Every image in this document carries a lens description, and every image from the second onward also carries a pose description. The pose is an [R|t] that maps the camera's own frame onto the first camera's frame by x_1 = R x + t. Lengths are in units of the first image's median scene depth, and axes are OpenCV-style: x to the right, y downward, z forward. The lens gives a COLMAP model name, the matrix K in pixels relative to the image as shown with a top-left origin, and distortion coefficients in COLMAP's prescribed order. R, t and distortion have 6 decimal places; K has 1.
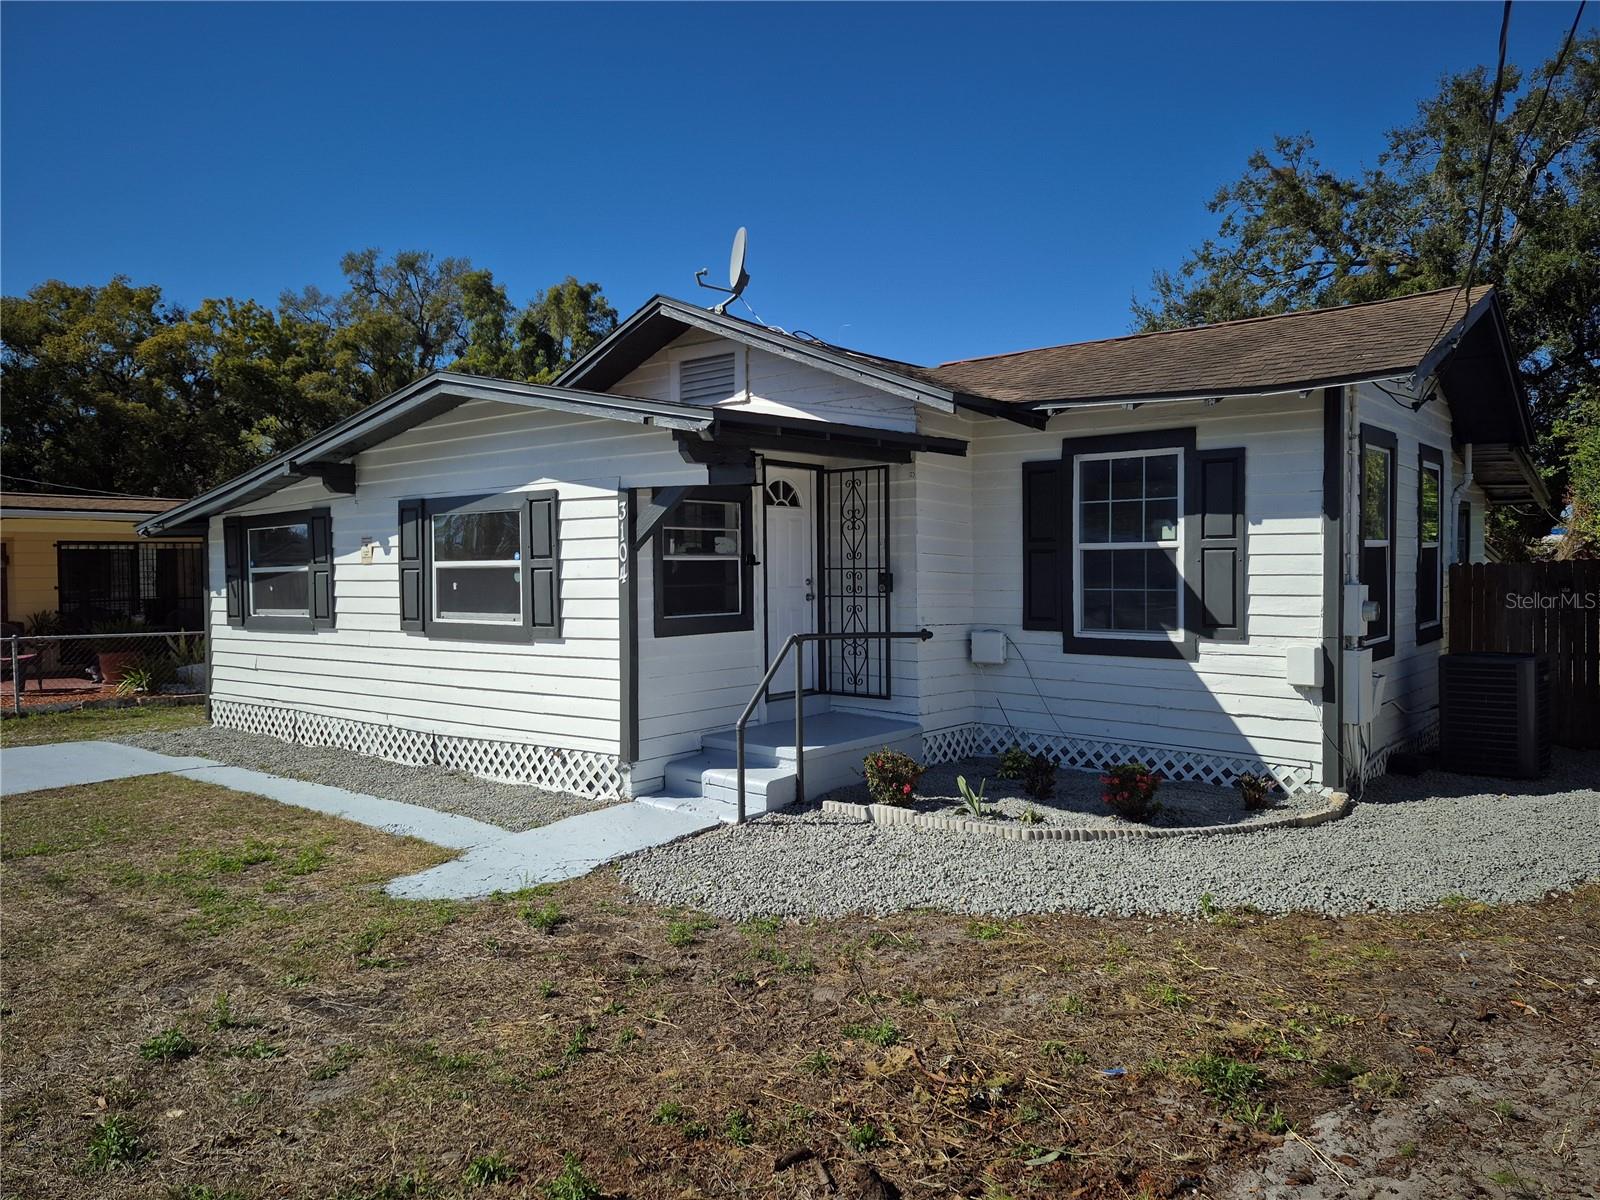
lens RADIAL K [[1125.3, 0, 800.0], [0, 1125.3, 600.0], [0, 0, 1]] dist [0.123105, -0.176821]
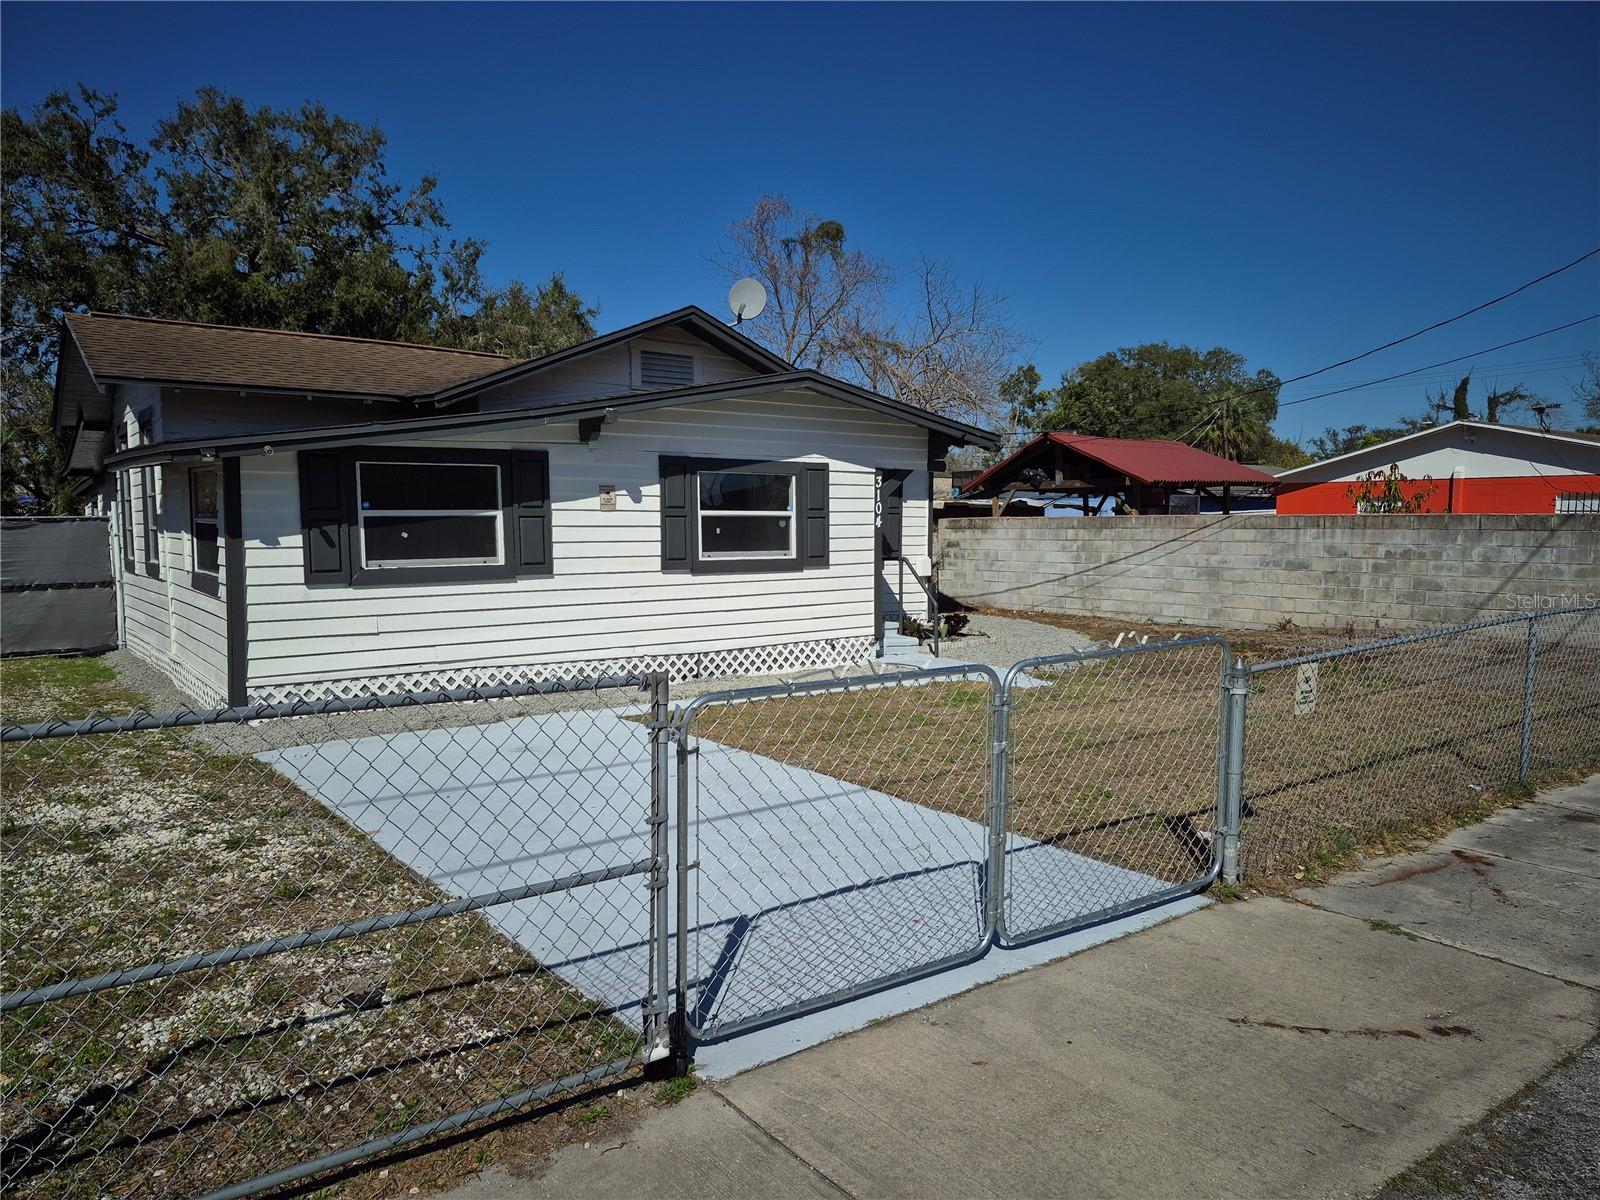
lens RADIAL K [[1118.8, 0, 793.6], [0, 1118.8, 629.5], [0, 0, 1]] dist [0.099929, -0.100926]
pose [[0.227893, -0.079500, 0.970435, -1.606228], [0.028799, 0.996775, 0.074895, 0.006904], [-0.973260, 0.010880, 0.229448, 0.690835]]
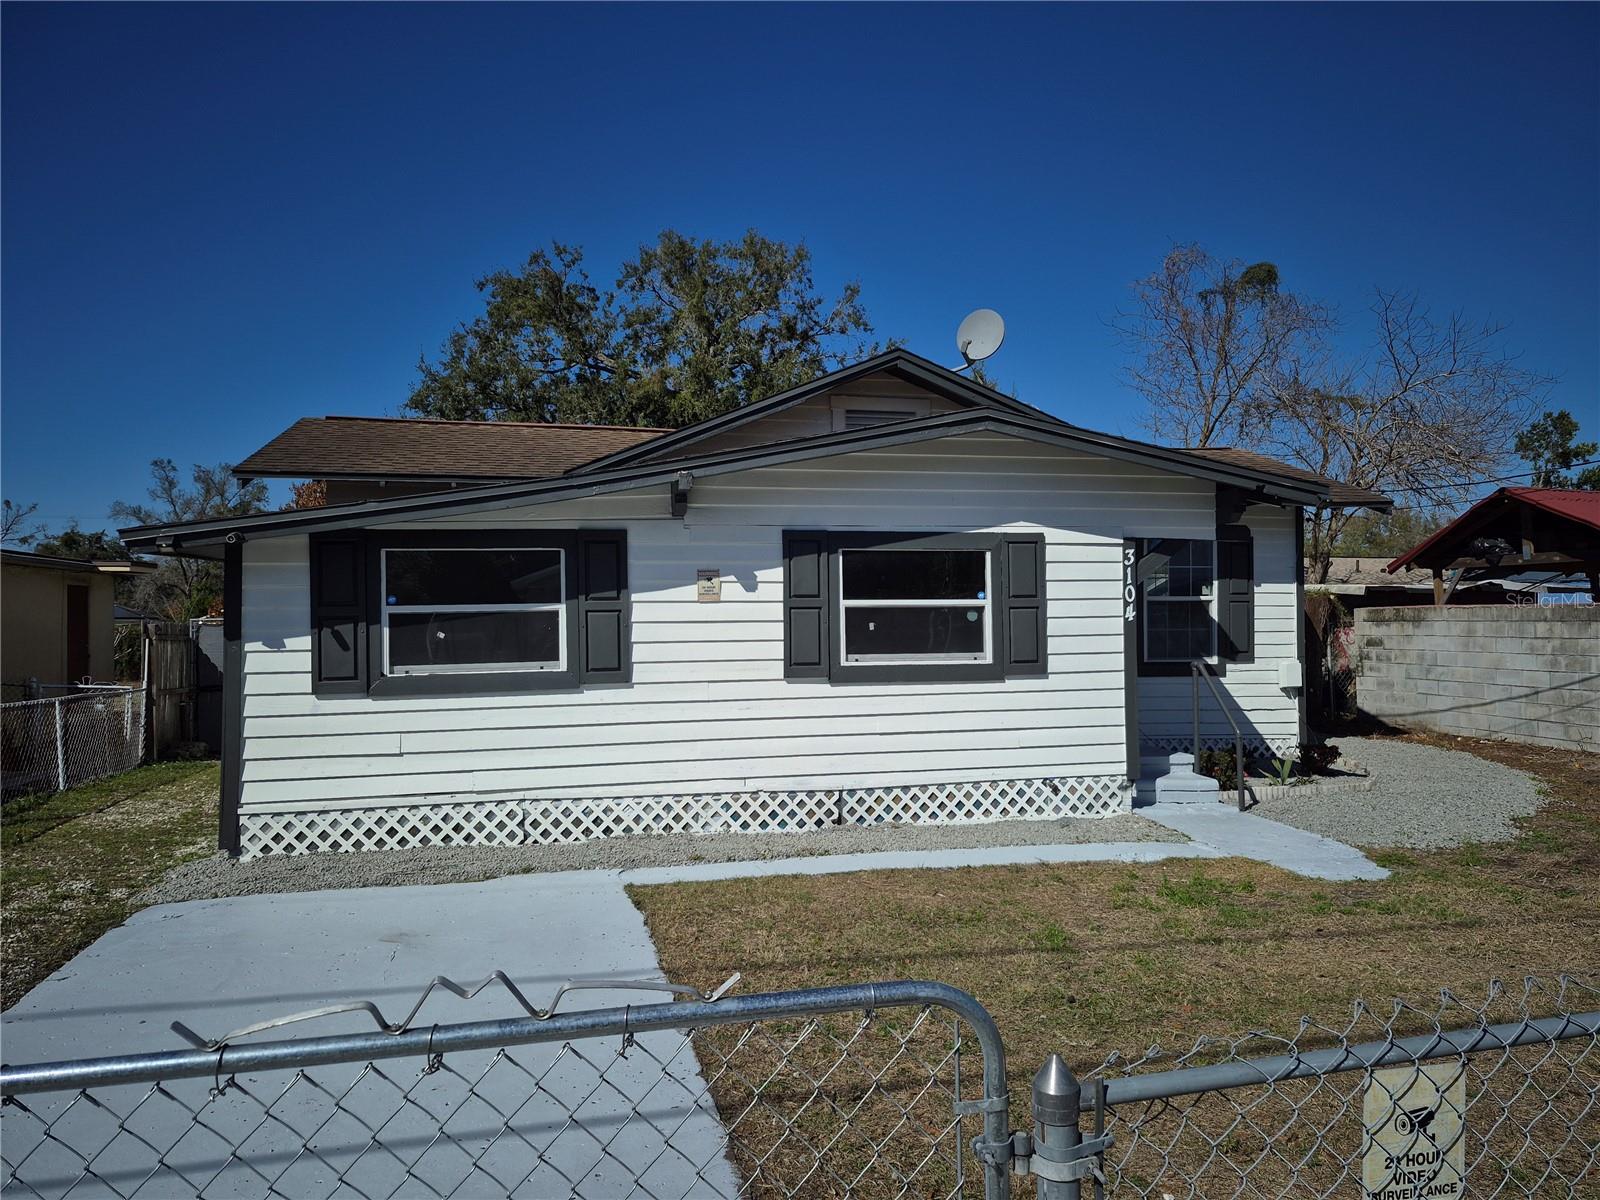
lens RADIAL K [[1125.3, 0, 800.0], [0, 1125.3, 600.0], [0, 0, 1]] dist [0.123105, -0.176821]
pose [[0.606986, 0.021035, 0.794434, -1.165761], [0.024717, 0.998666, -0.045327, 0.007413], [-0.794328, 0.047149, 0.605656, 0.522921]]
